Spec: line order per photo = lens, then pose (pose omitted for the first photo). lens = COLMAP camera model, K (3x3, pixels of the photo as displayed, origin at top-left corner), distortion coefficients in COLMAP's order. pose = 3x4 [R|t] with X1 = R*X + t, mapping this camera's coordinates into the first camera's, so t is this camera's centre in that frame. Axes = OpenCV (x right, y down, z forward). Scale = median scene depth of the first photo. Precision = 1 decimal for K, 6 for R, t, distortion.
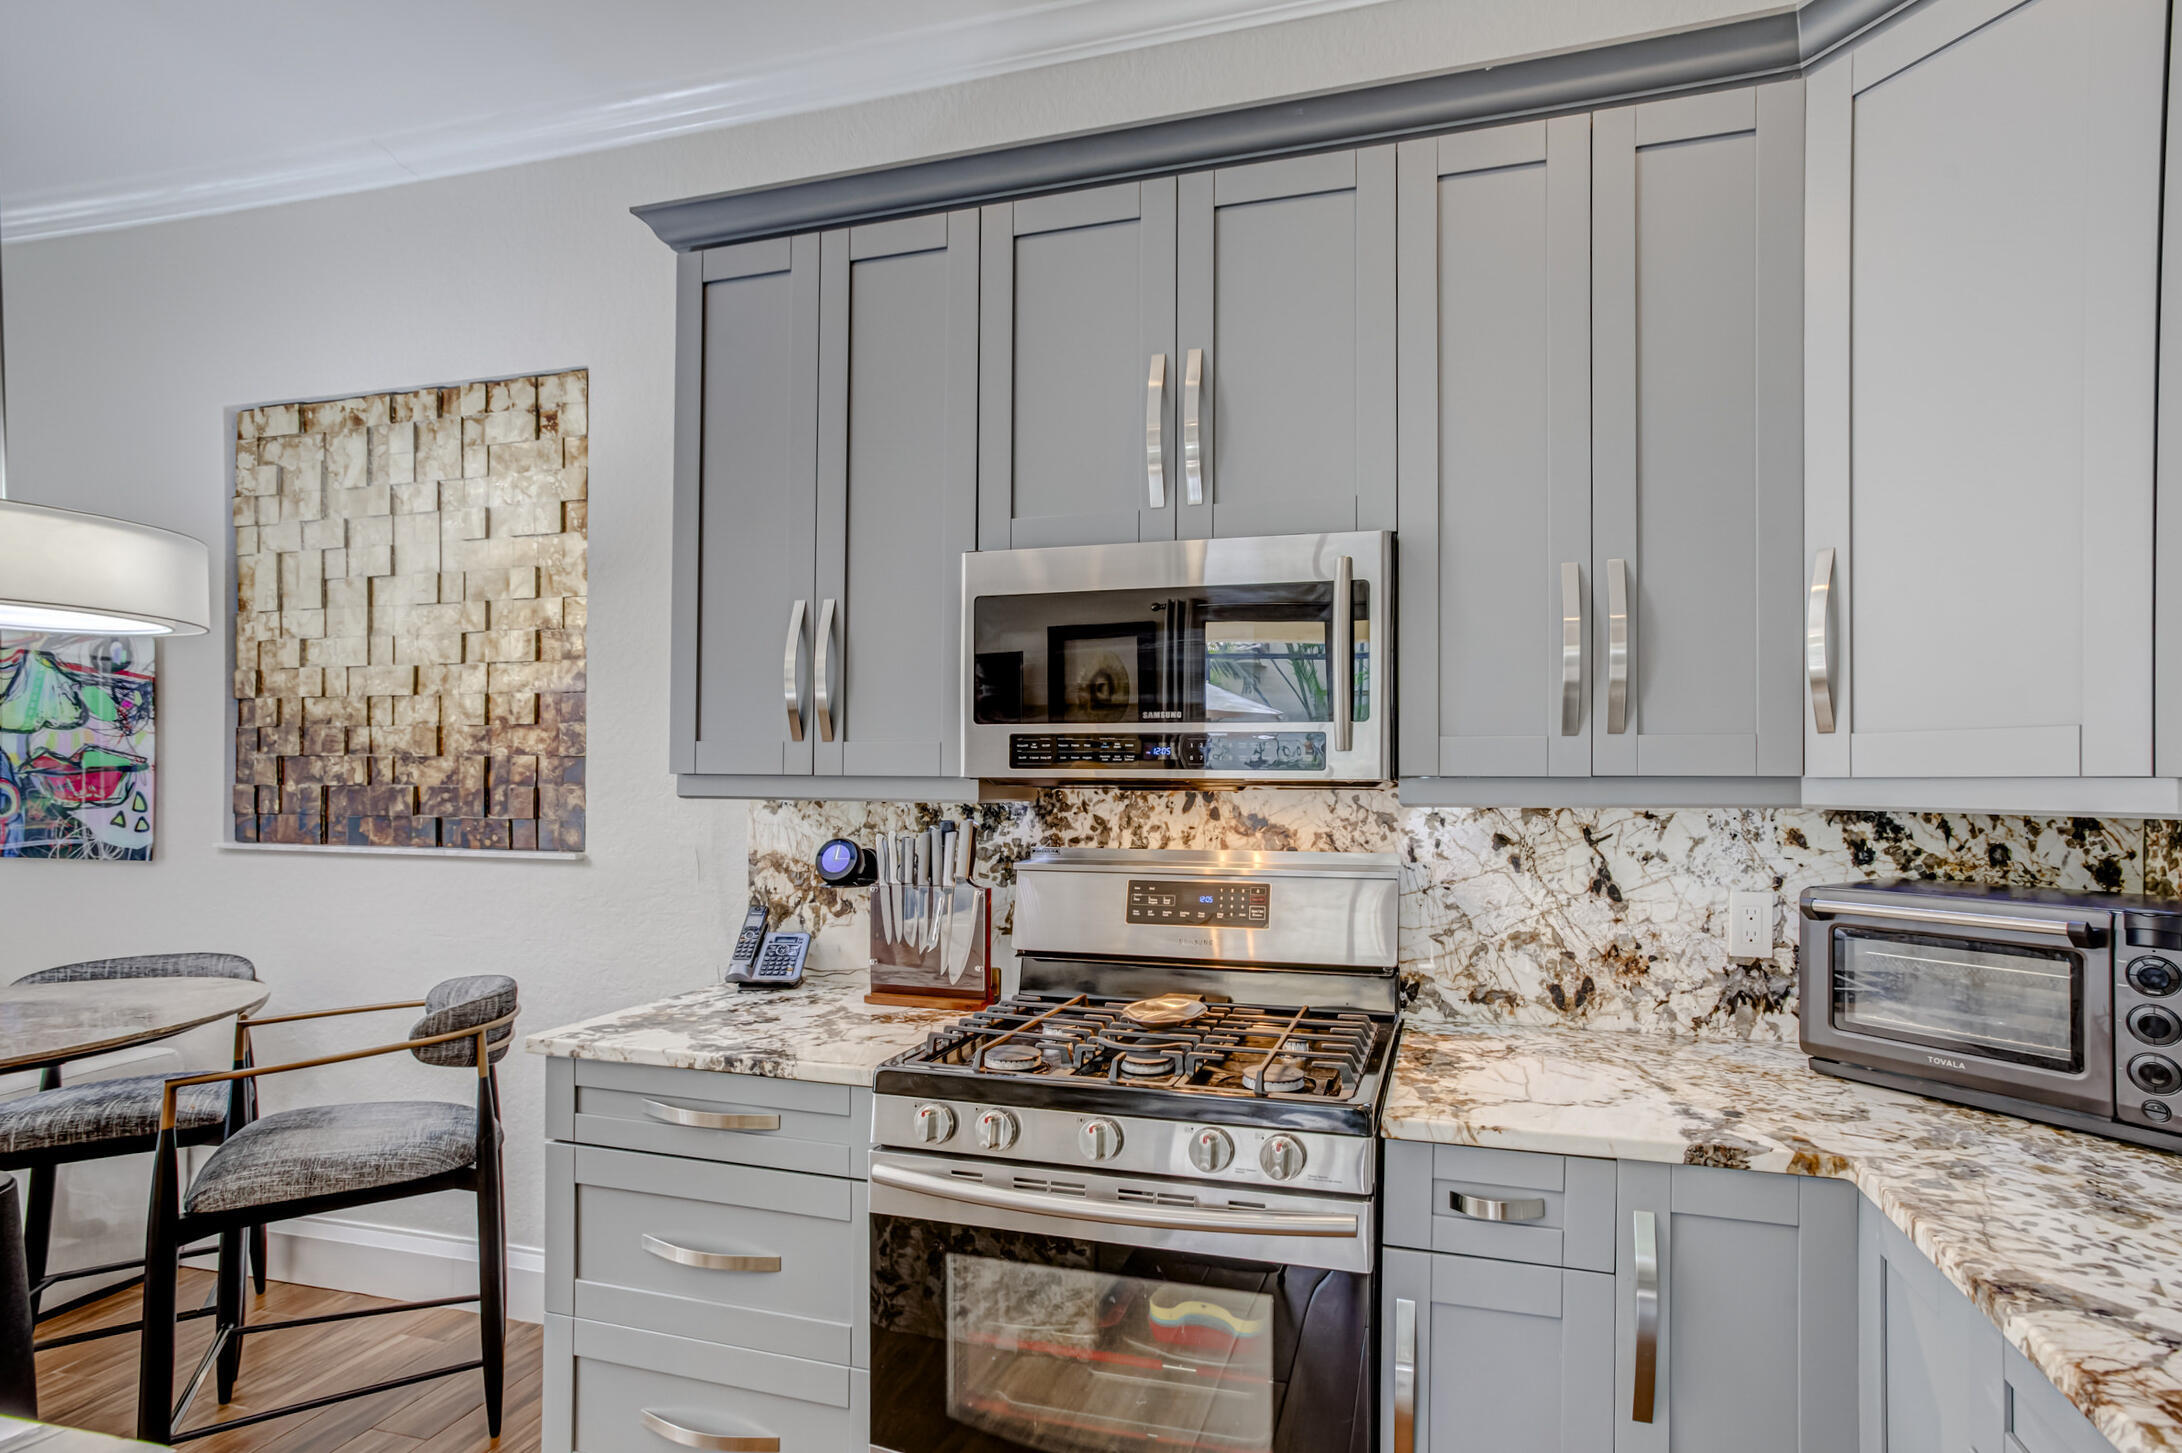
lens RADIAL K [[1049.7, 0, 1144.8], [0, 1049.7, 775.9], [0, 0, 1]] dist [0.001294, 0.005337]
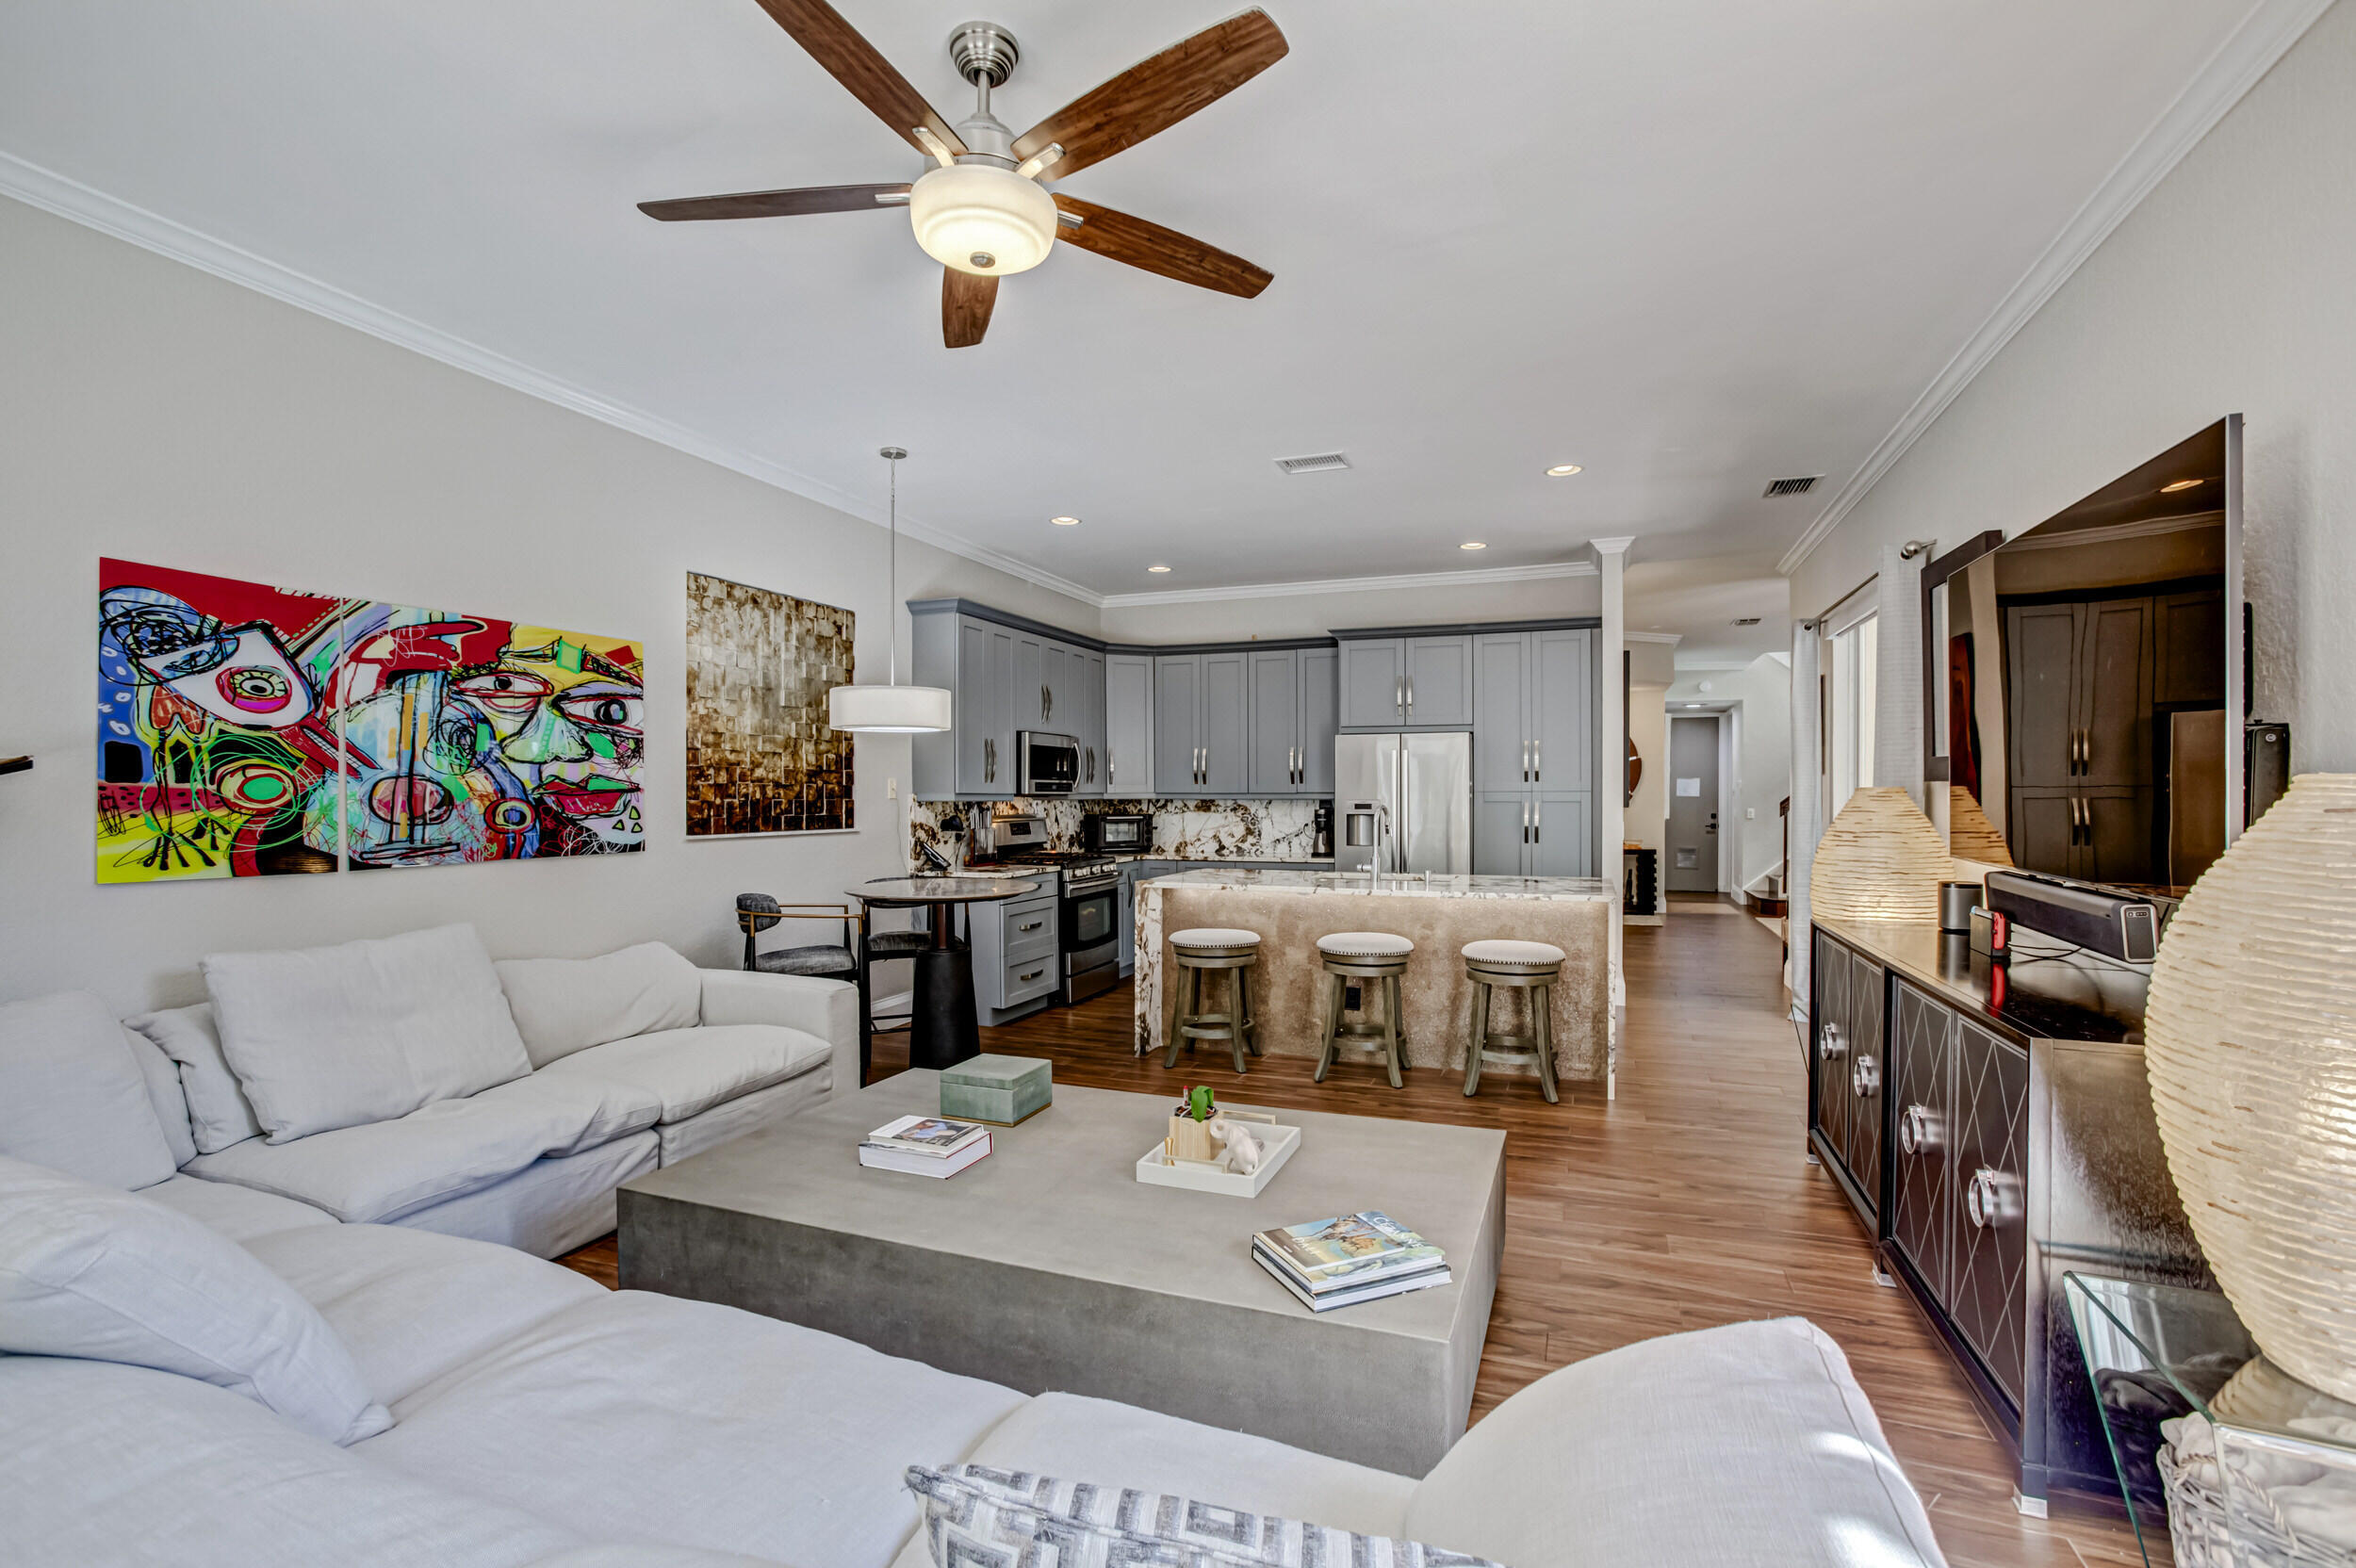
lens RADIAL K [[1076.4, 0, 1163.3], [0, 1076.4, 798.5], [0, 0, 1]] dist [-0.066015, 0.027683]
pose [[0.108148, -0.010471, 0.994080, -2.629213], [-0.004621, 0.999928, 0.011035, -0.018020], [-0.994124, -0.005787, 0.108092, 0.094062]]
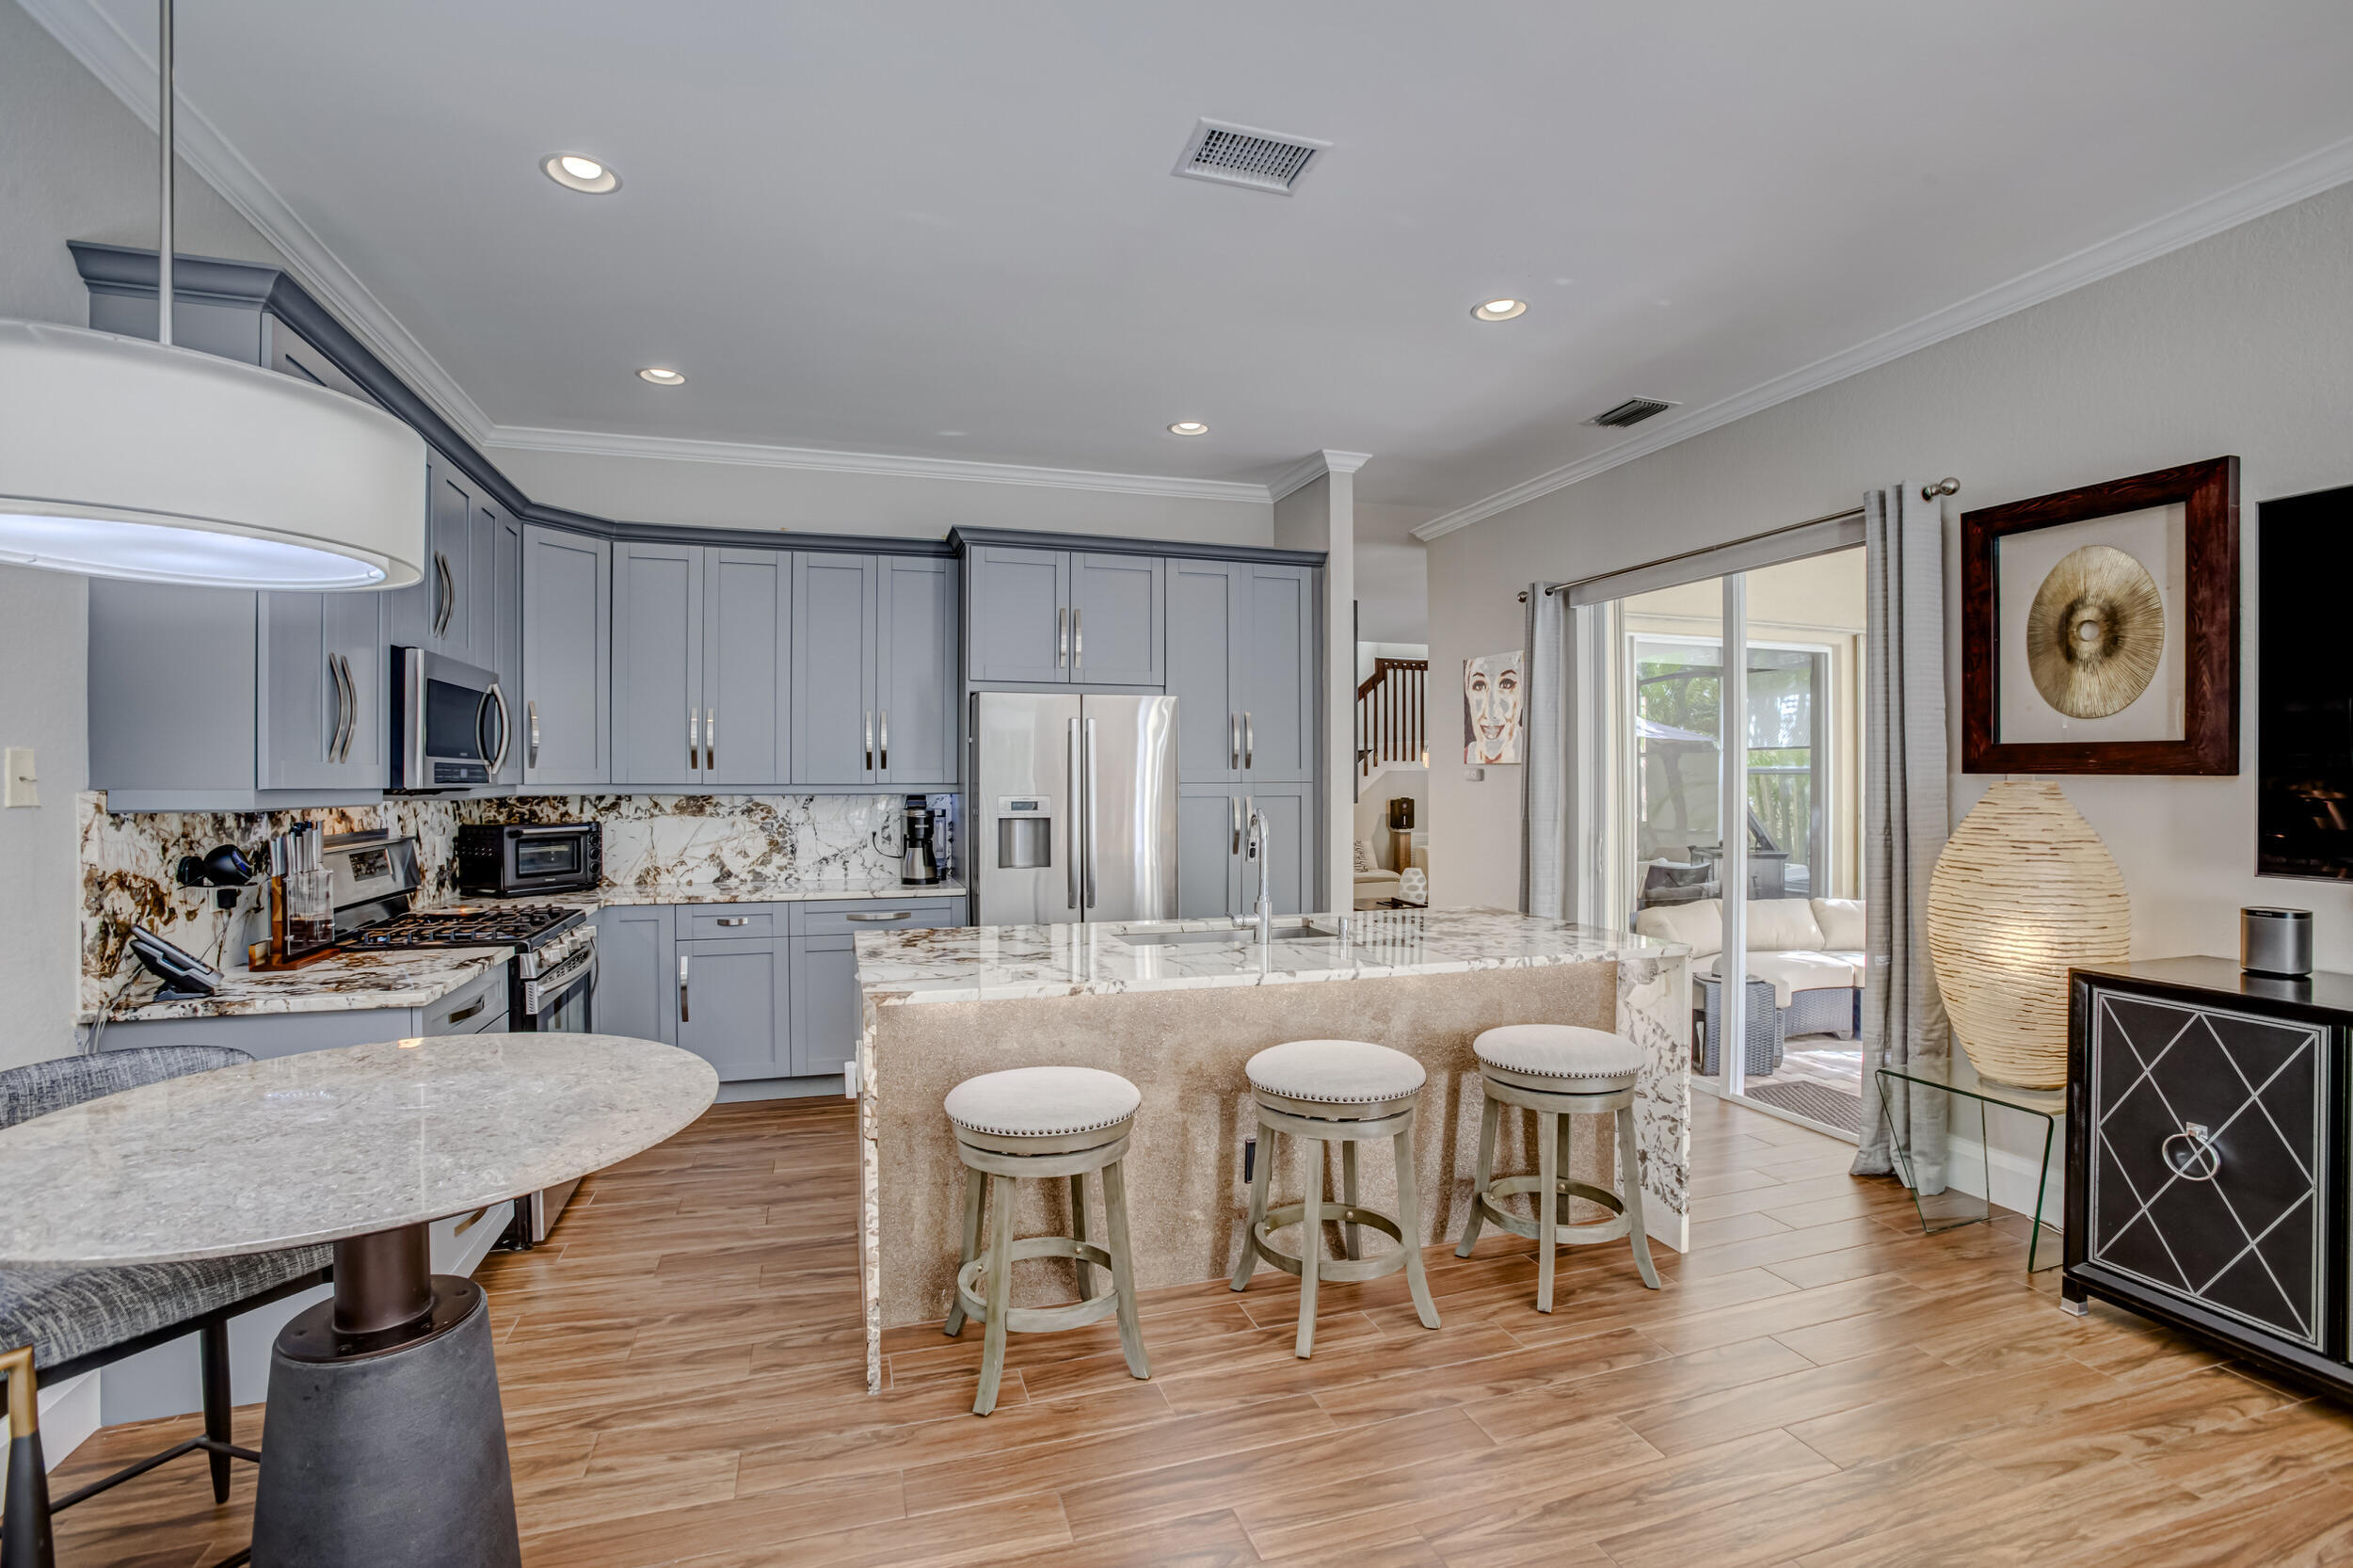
lens RADIAL K [[1075.1, 0, 1165.7], [0, 1075.1, 773.7], [0, 0, 1]] dist [-0.066015, 0.027683]
pose [[-0.547915, -0.001413, 0.836533, -1.471730], [-0.008268, 0.999959, -0.003727, -0.017520], [-0.836493, -0.008958, -0.547904, 0.640214]]
